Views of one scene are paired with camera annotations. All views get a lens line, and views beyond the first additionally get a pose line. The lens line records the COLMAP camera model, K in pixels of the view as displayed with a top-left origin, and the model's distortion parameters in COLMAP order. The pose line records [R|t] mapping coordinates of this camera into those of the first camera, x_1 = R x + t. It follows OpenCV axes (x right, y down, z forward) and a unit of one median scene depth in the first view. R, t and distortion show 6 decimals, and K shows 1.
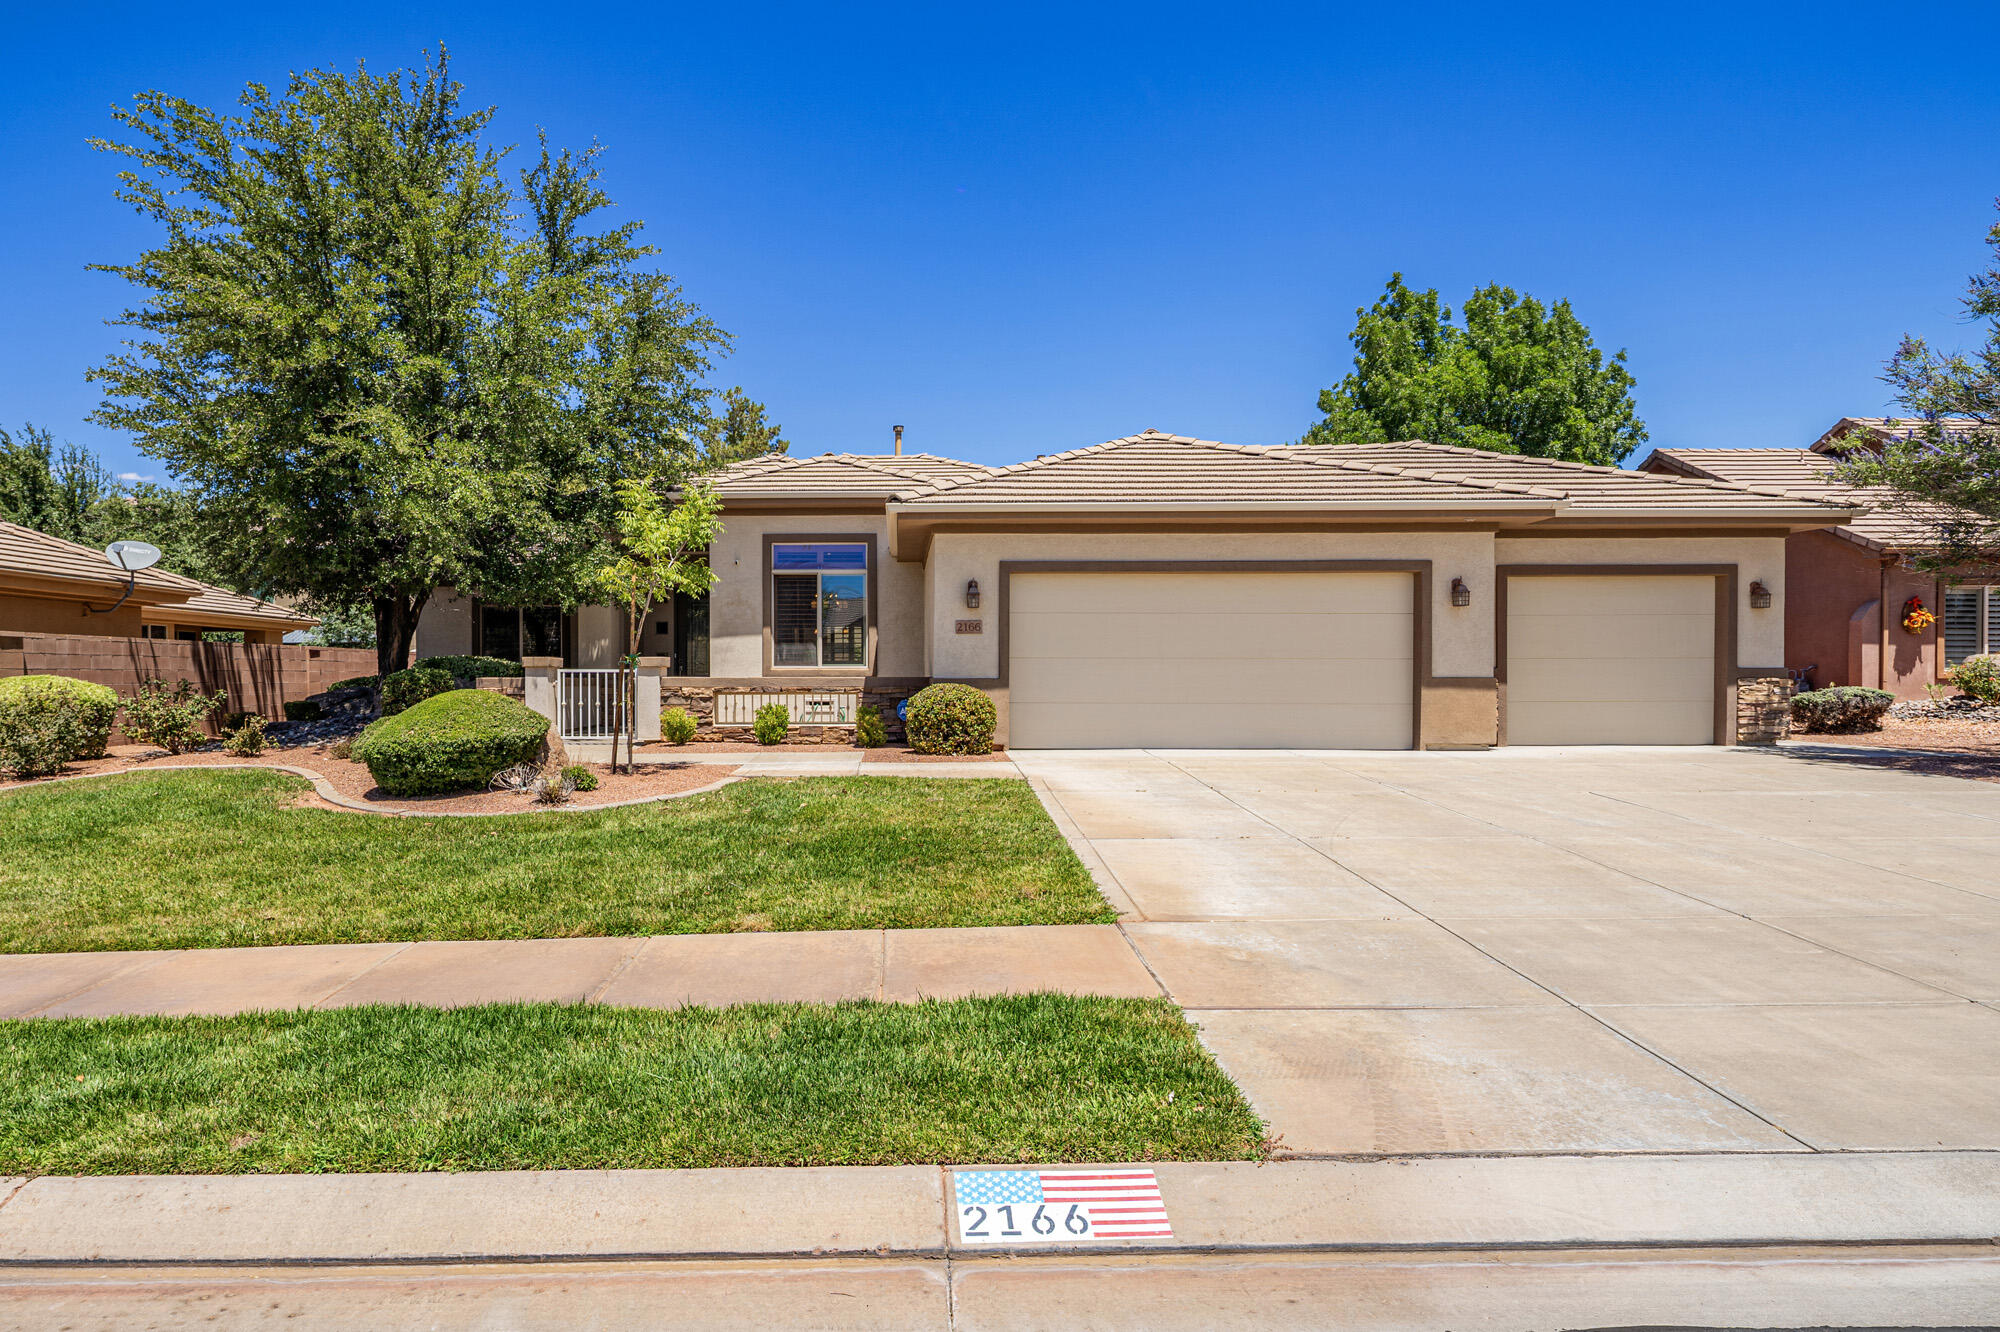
lens RADIAL K [[1059.6, 0, 892.7], [0, 1059.6, 672.8], [0, 0, 1]] dist [0.003913, 0.000605]
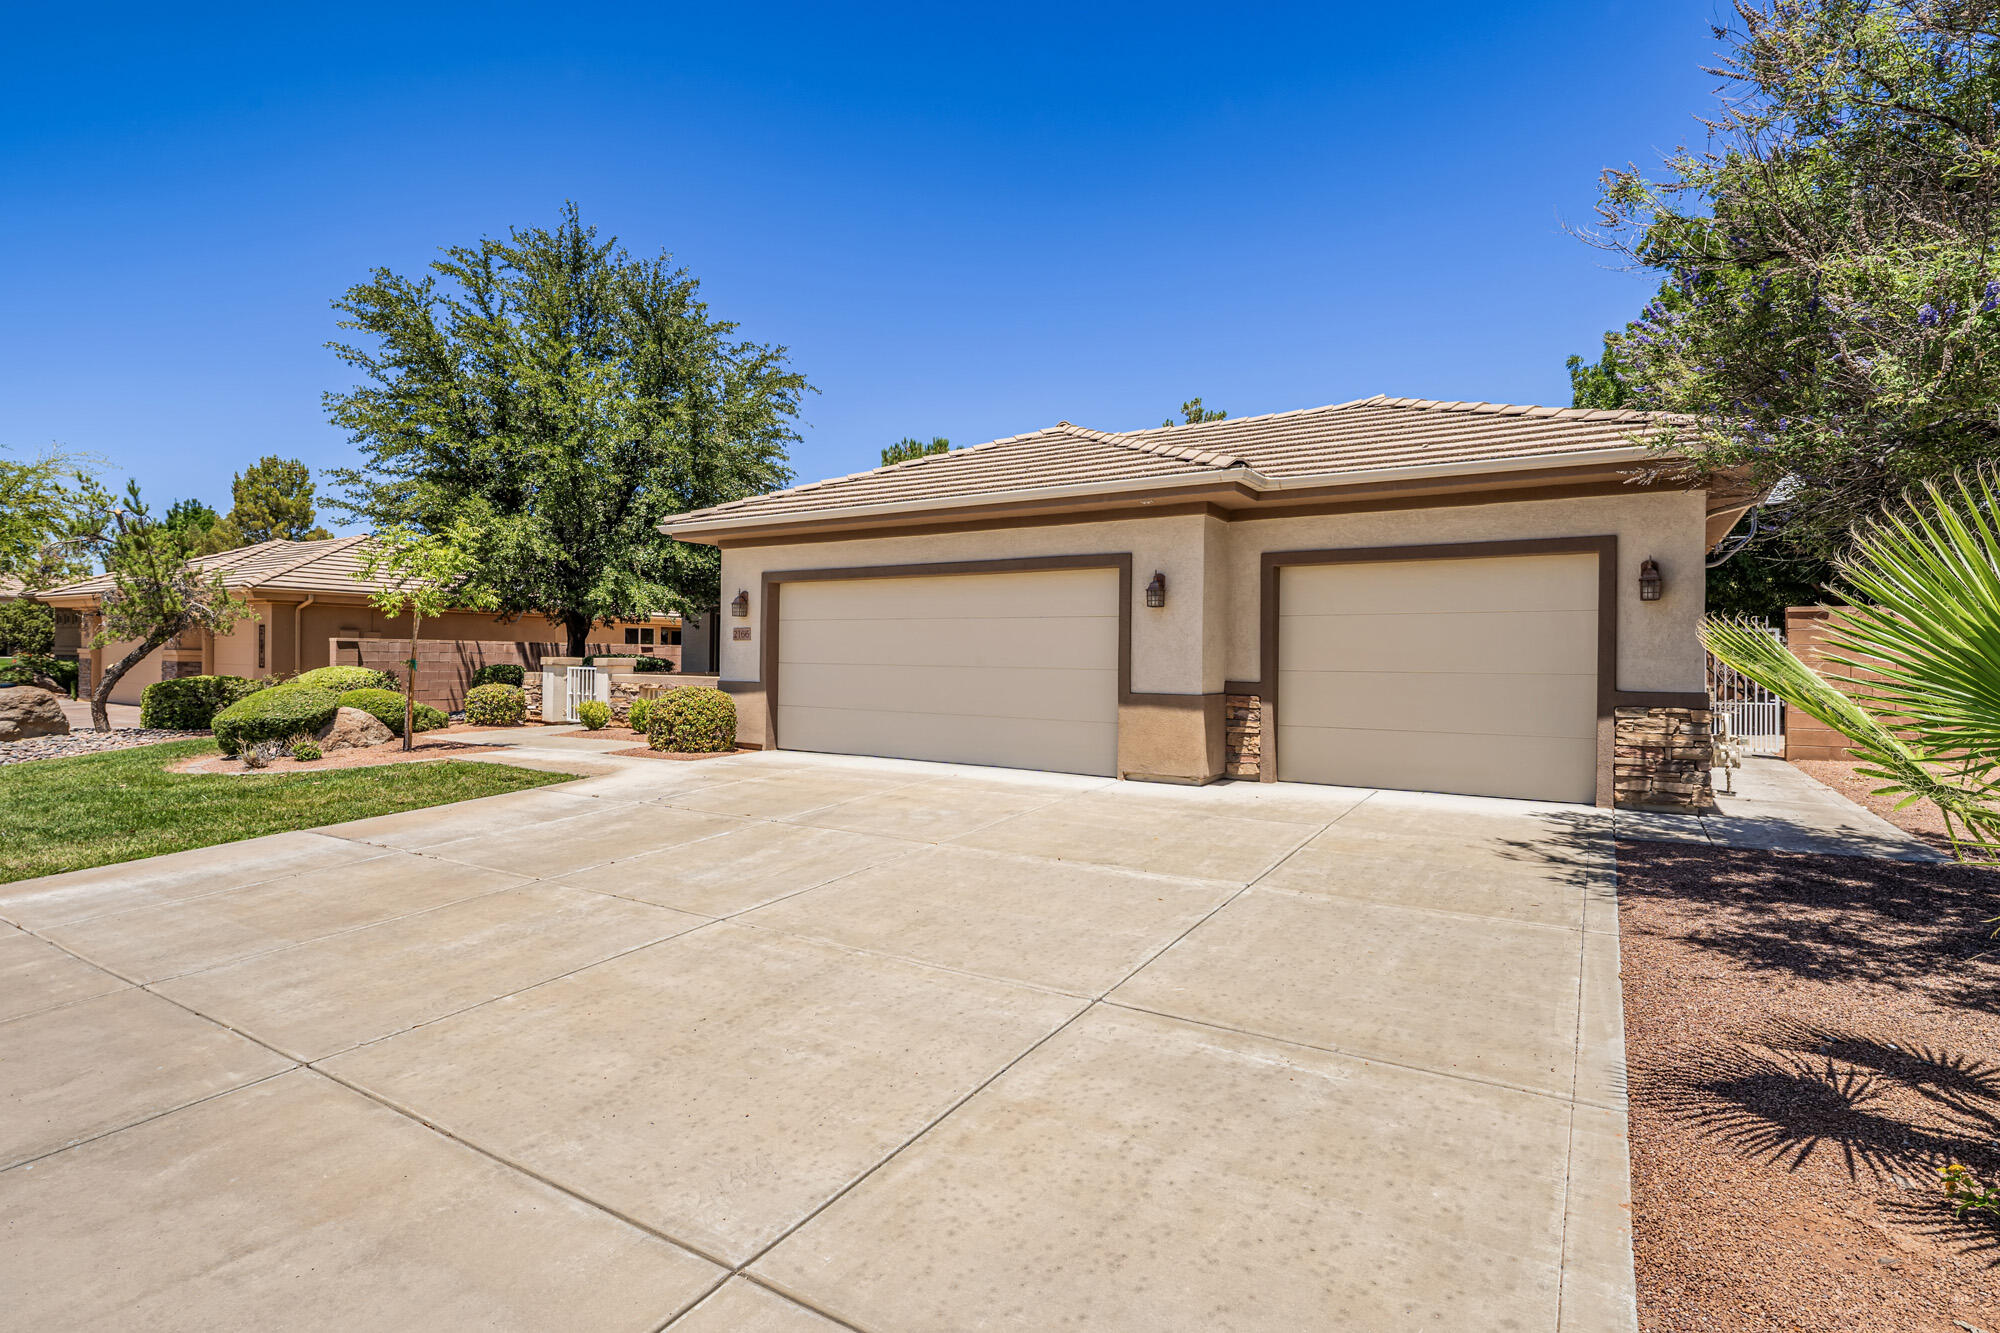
lens RADIAL K [[977.0, 0, 999.8], [0, 977.0, 635.5], [0, 0, 1]] dist [0.001941, -0.000080]
pose [[0.848507, -0.002723, -0.529178, 0.778982], [-0.009664, 0.999740, -0.020639, -0.022347], [0.529096, 0.022626, 0.848260, 0.275866]]
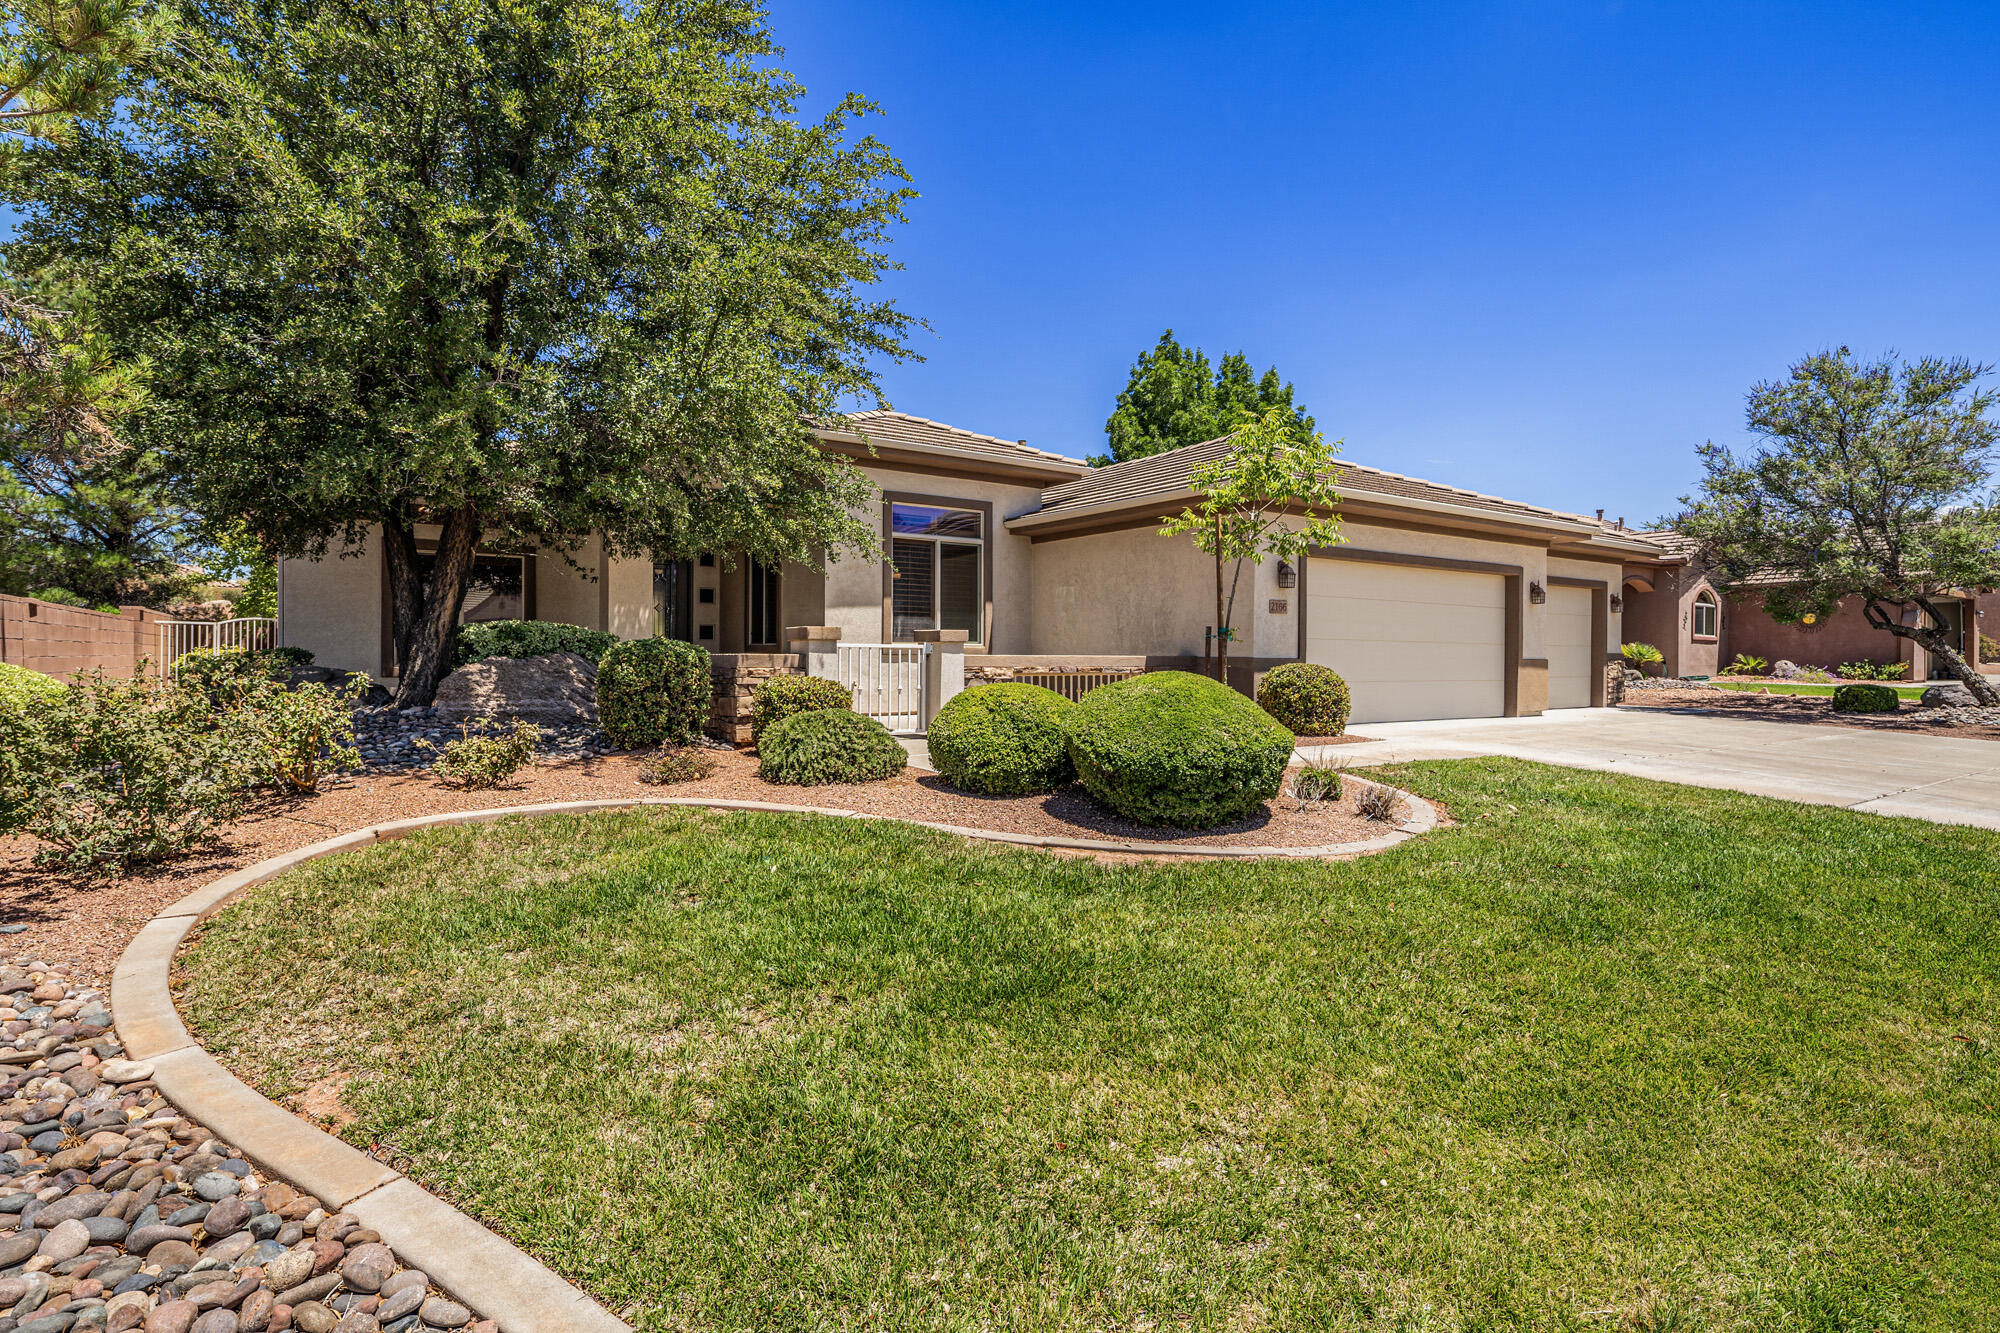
lens RADIAL K [[970.4, 0, 1007.8], [0, 970.4, 623.3], [0, 0, 1]] dist [-0.001098, -0.001712]
pose [[0.826152, 0.024088, 0.562932, -0.620286], [-0.008820, 0.999516, -0.029825, 0.001966], [-0.563378, 0.019675, 0.825965, 0.364776]]
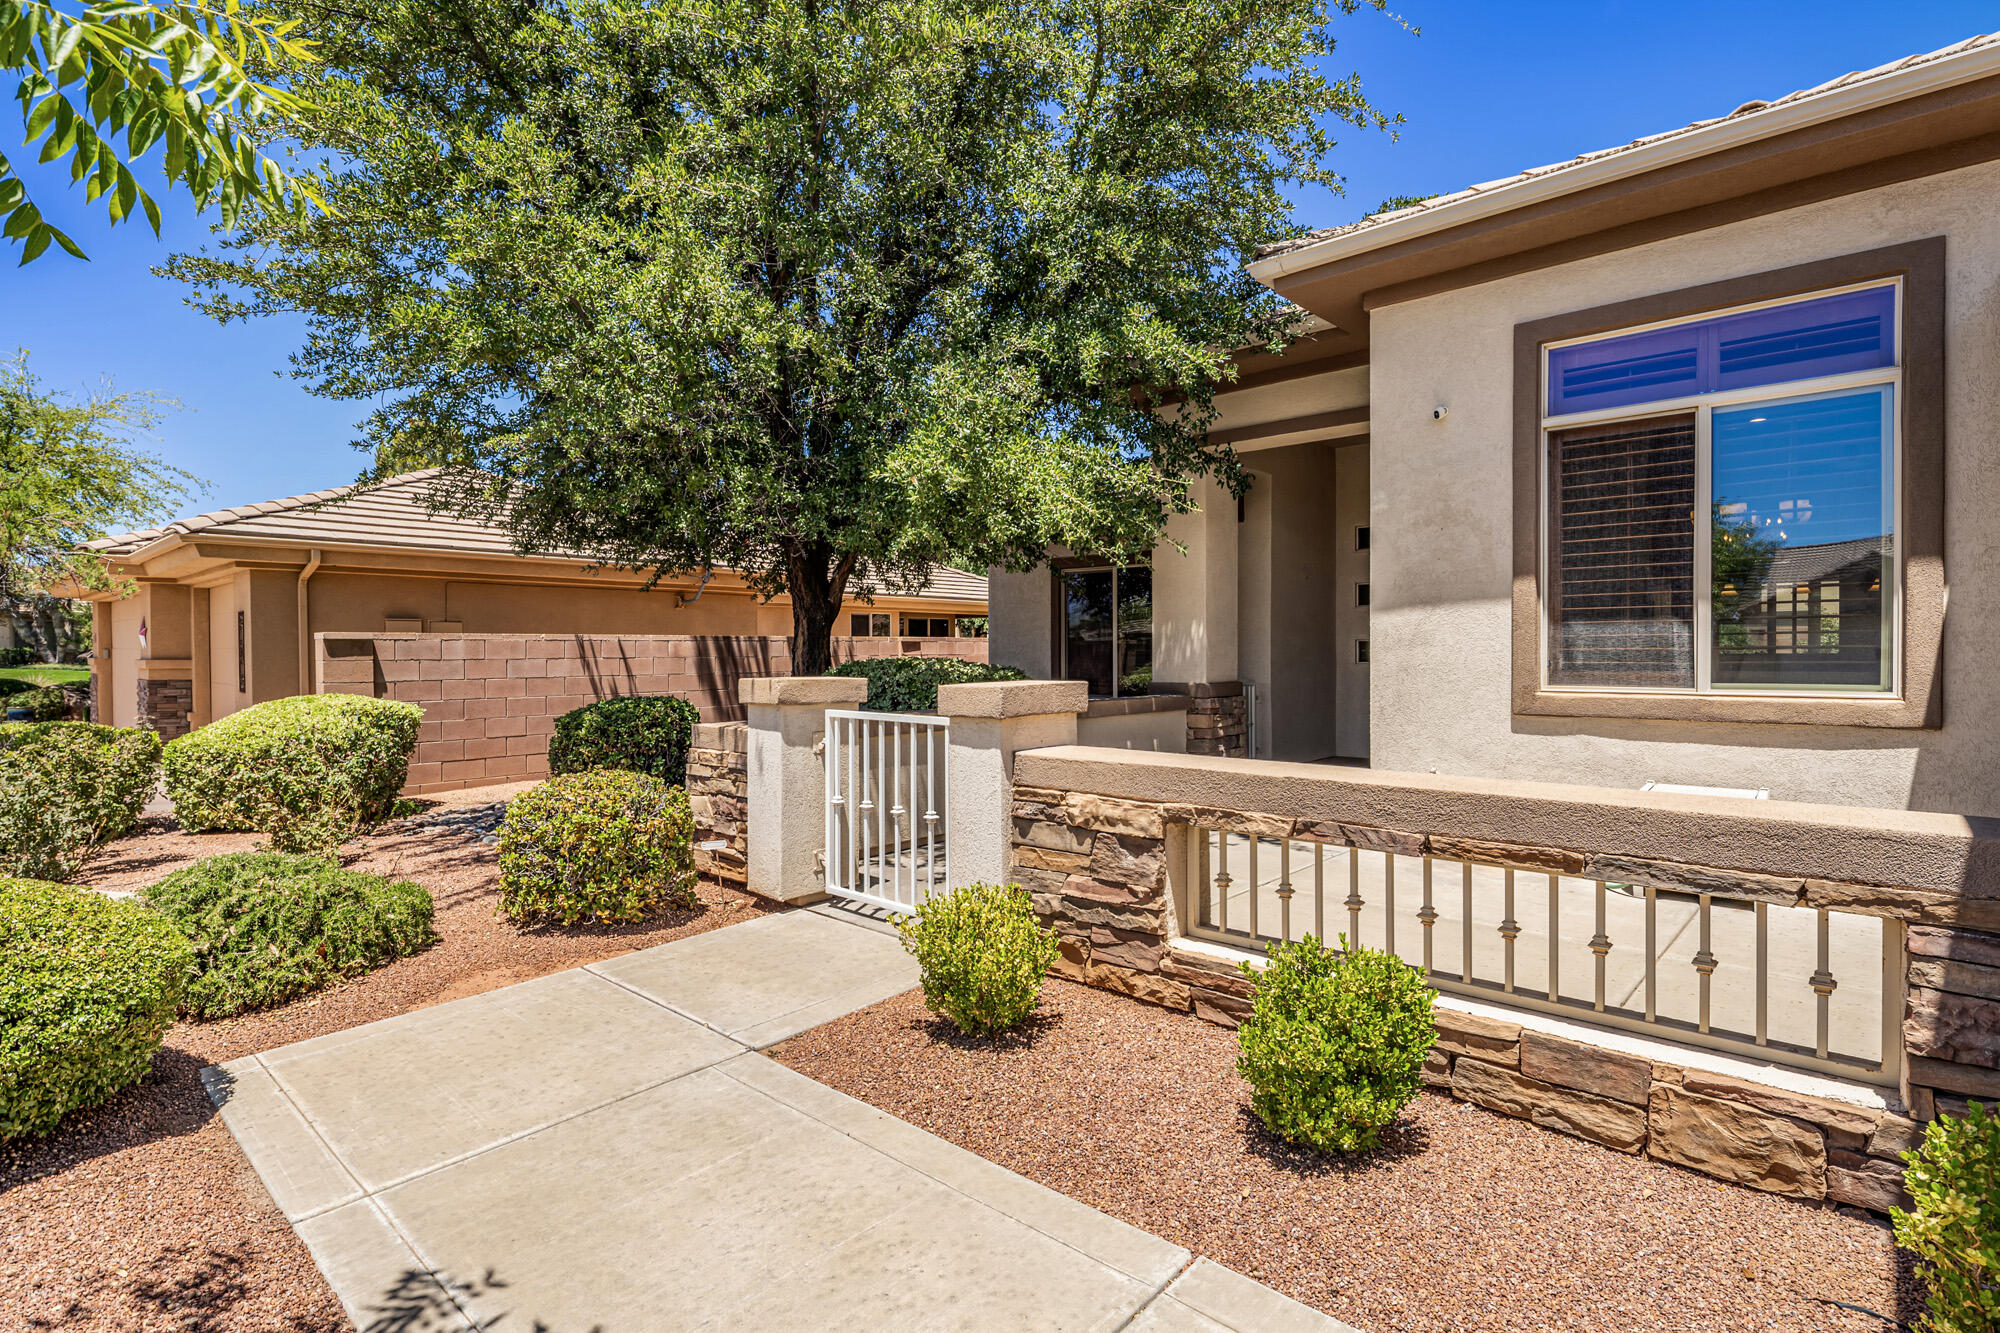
lens RADIAL K [[974.6, 0, 1000.0], [0, 974.6, 666.5], [0, 0, 1]] dist [0.001007, -0.000215]
pose [[0.744868, 0.008129, -0.667162, -0.037148], [0.006119, 0.999801, 0.019013, -0.025655], [0.667184, -0.018244, 0.744670, 0.802157]]
